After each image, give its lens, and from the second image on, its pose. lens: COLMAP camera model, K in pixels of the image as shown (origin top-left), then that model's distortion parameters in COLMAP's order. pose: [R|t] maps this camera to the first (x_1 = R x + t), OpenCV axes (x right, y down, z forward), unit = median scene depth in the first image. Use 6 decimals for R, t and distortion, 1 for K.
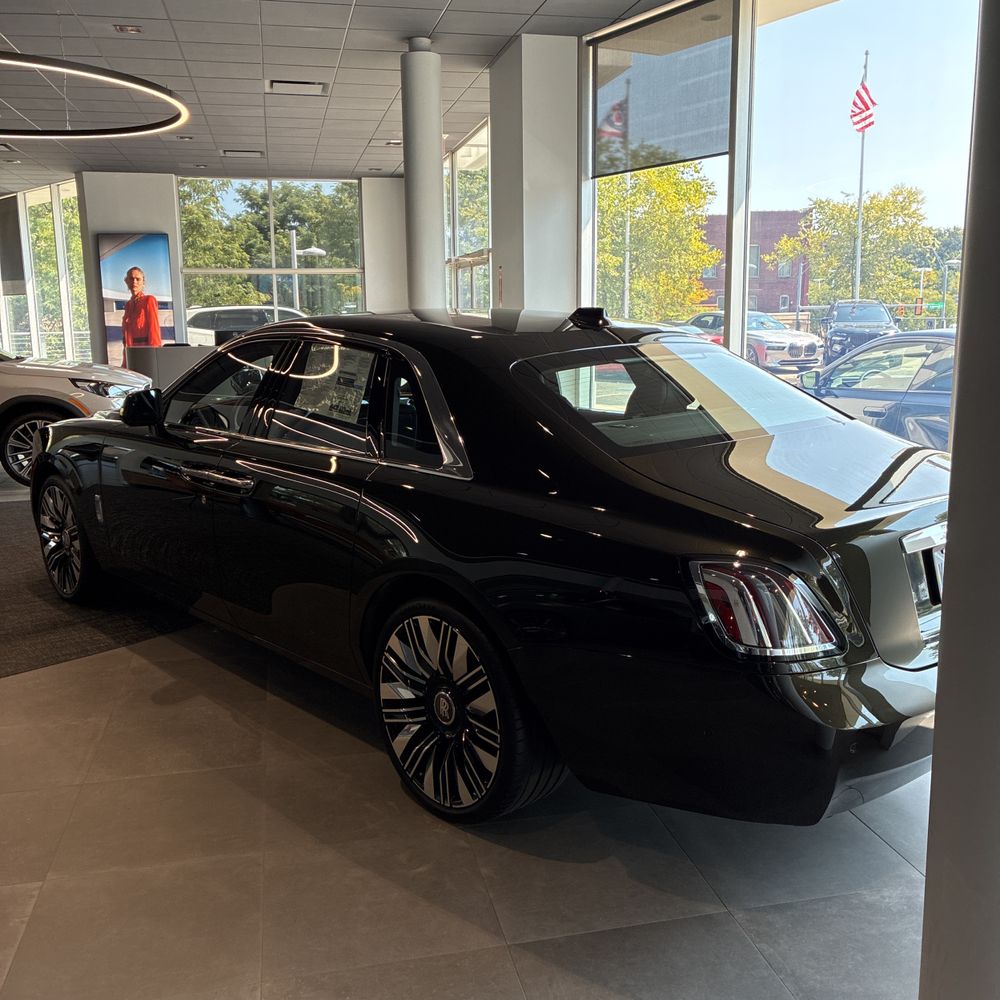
lens RADIAL K [[1015.4, 0, 504.8], [0, 1015.4, 497.1], [0, 0, 1]] dist [0.007662, 0.000000]
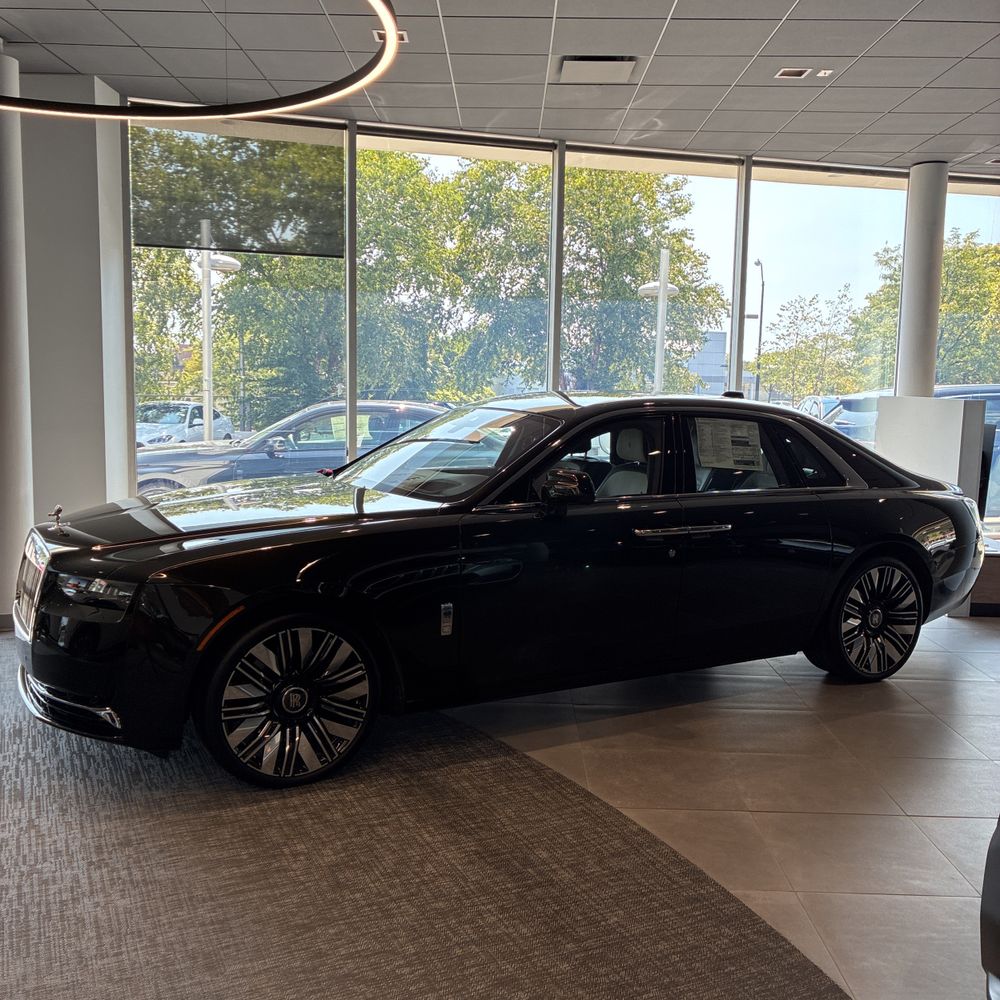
lens RADIAL K [[1015.4, 0, 503.7], [0, 1015.4, 500.6], [0, 0, 1]] dist [0.007662, 0.000000]
pose [[0.228280, -0.109098, 0.967464, -1.376950], [0.158349, 0.984631, 0.073671, -0.163777], [-0.960632, 0.136380, 0.242047, 0.845517]]
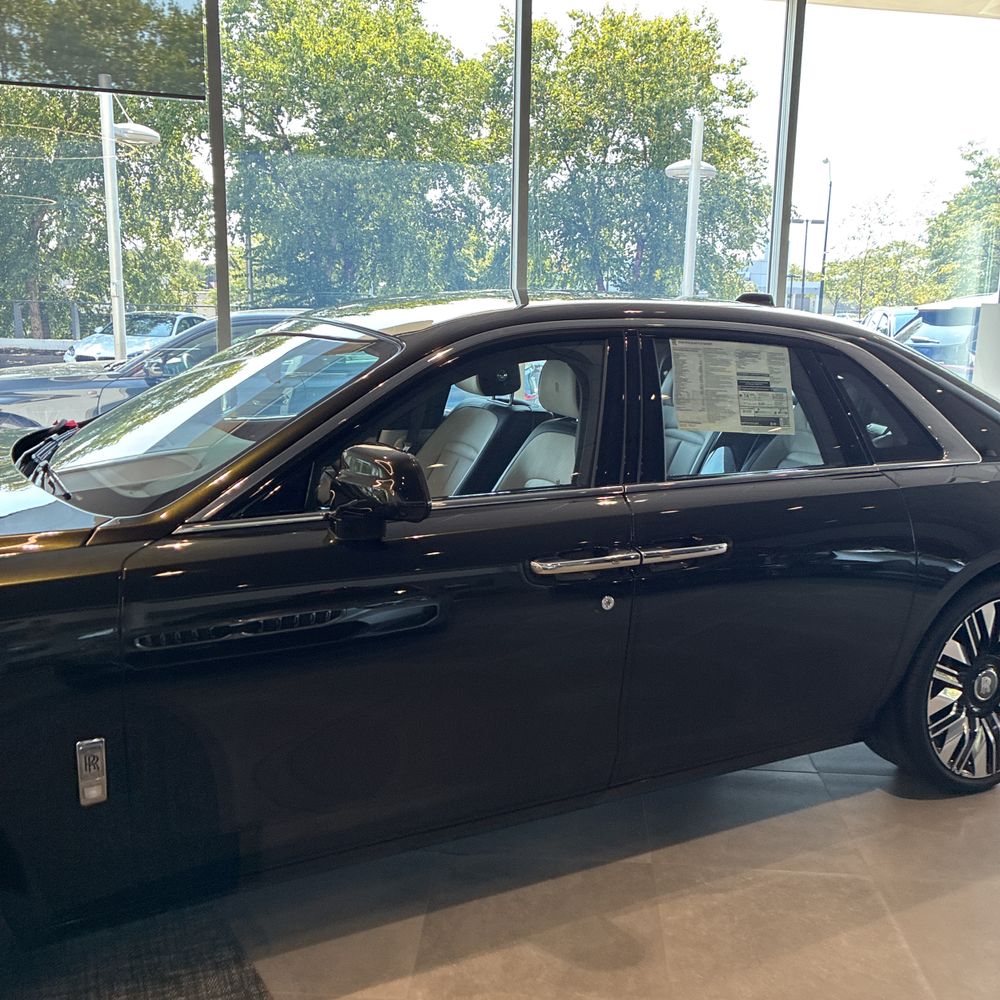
lens RADIAL K [[1015.4, 0, 515.3], [0, 1015.4, 484.7], [0, 0, 1]] dist [0.007662, 0.000000]
pose [[0.273779, -0.174171, 0.945891, -0.821116], [0.154733, 0.978632, 0.135414, -0.148487], [-0.949264, 0.109287, 0.294879, 0.817485]]
